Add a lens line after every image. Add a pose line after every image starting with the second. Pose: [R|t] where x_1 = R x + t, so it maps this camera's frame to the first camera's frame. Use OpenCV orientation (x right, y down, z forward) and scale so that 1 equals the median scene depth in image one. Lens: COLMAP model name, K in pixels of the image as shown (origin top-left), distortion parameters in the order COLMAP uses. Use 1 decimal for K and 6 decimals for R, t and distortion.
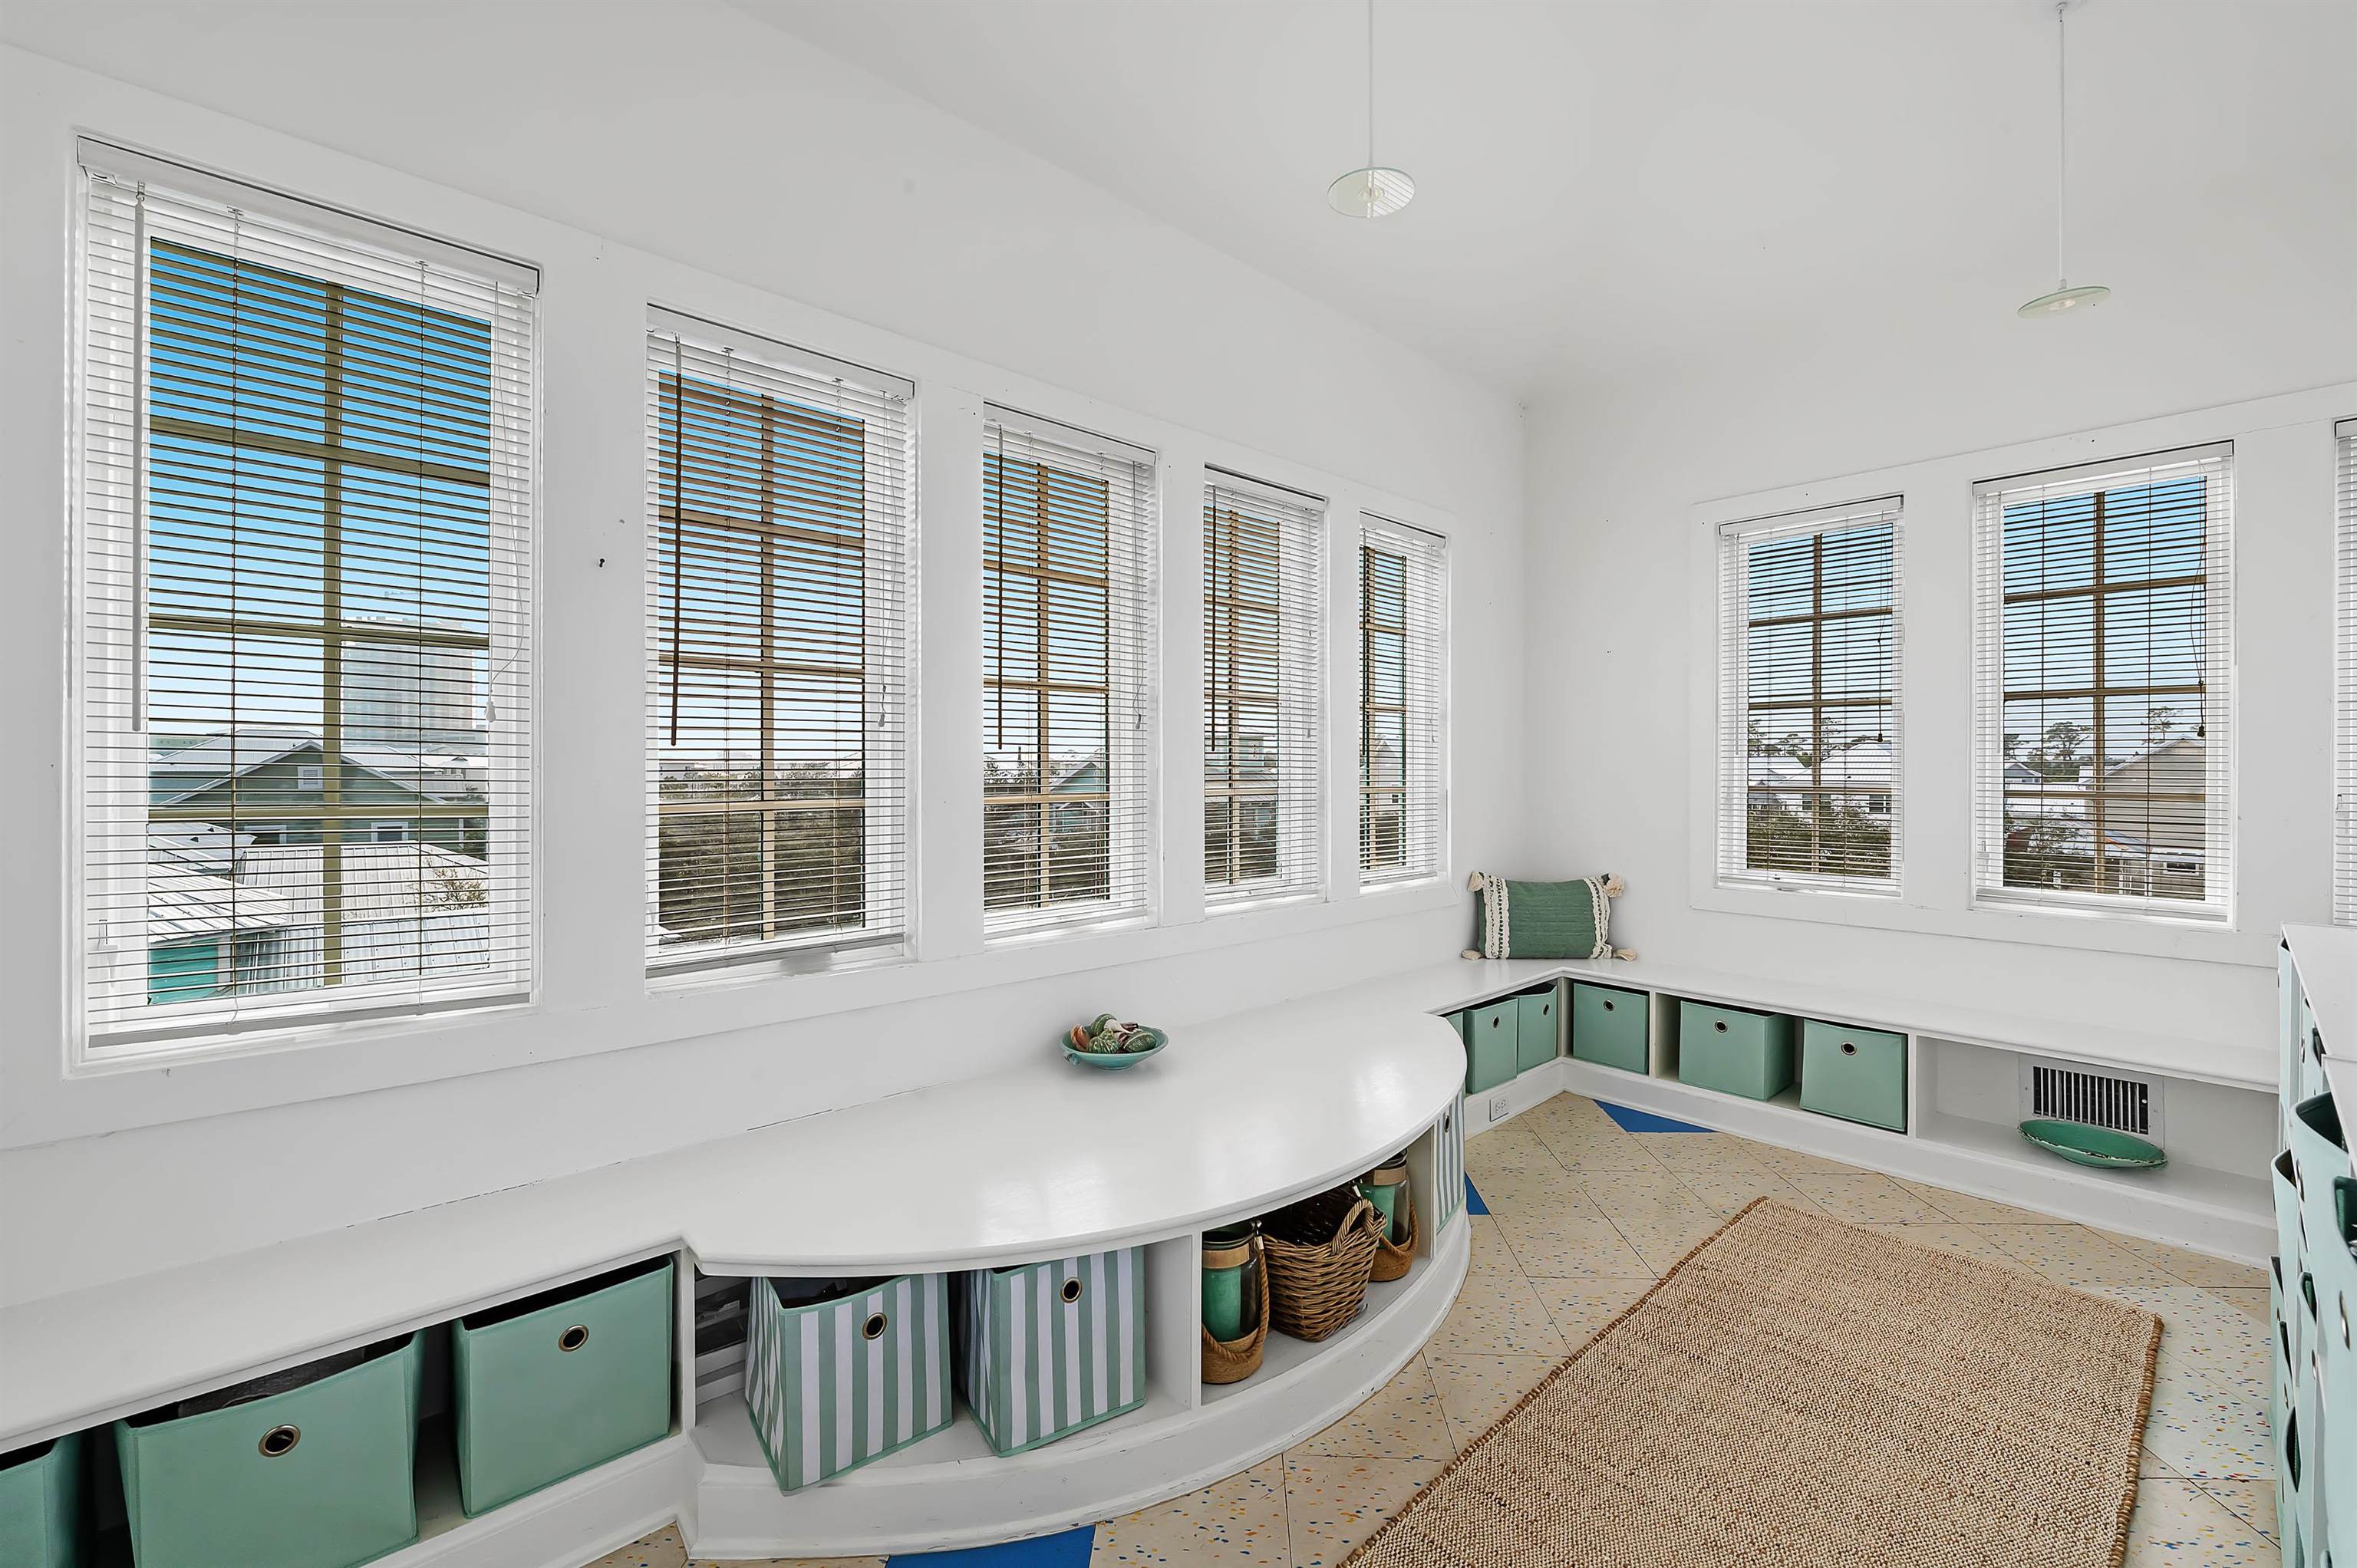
lens RADIAL K [[948.1, 0, 1180.9], [0, 948.1, 773.7], [0, 0, 1]] dist [0.000014, -0.001939]
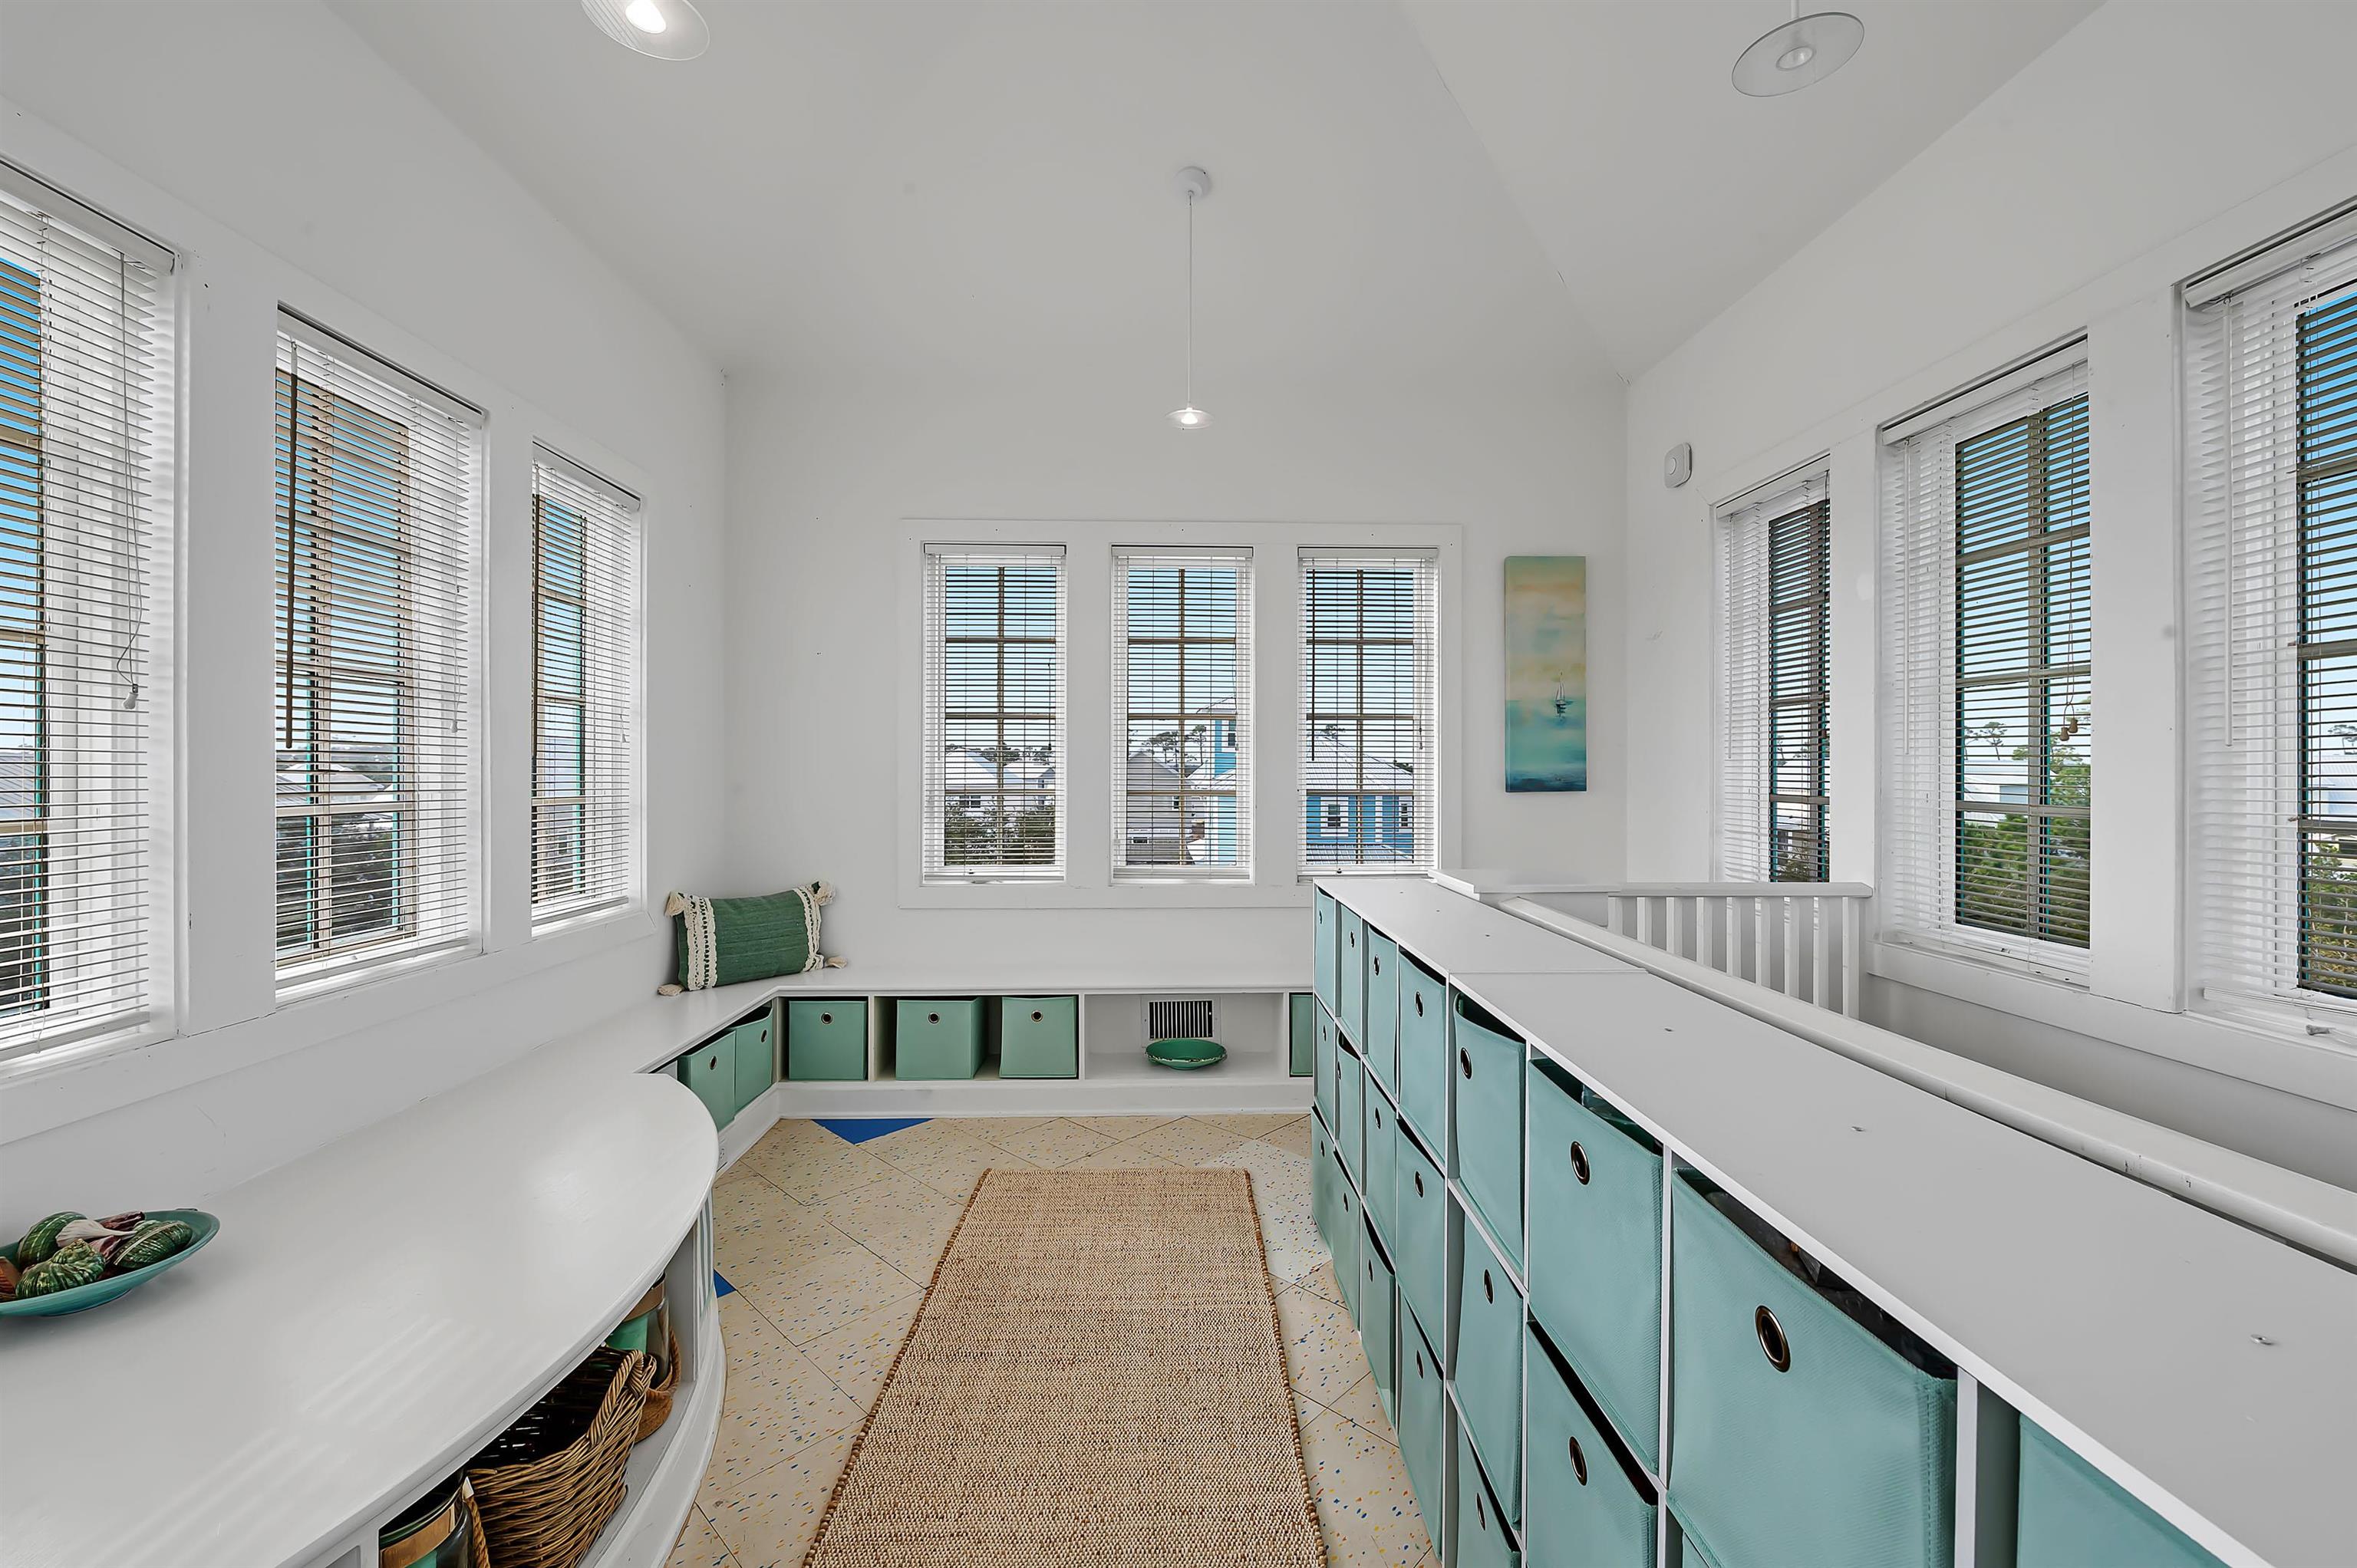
lens RADIAL K [[948.1, 0, 1169.8], [0, 948.1, 770.9], [0, 0, 1]] dist [0.000014, -0.001939]
pose [[0.654808, 0.000309, 0.755795, -0.062558], [0.003805, 0.999986, -0.003706, -0.003705], [-0.755786, 0.005302, 0.654798, 0.122220]]
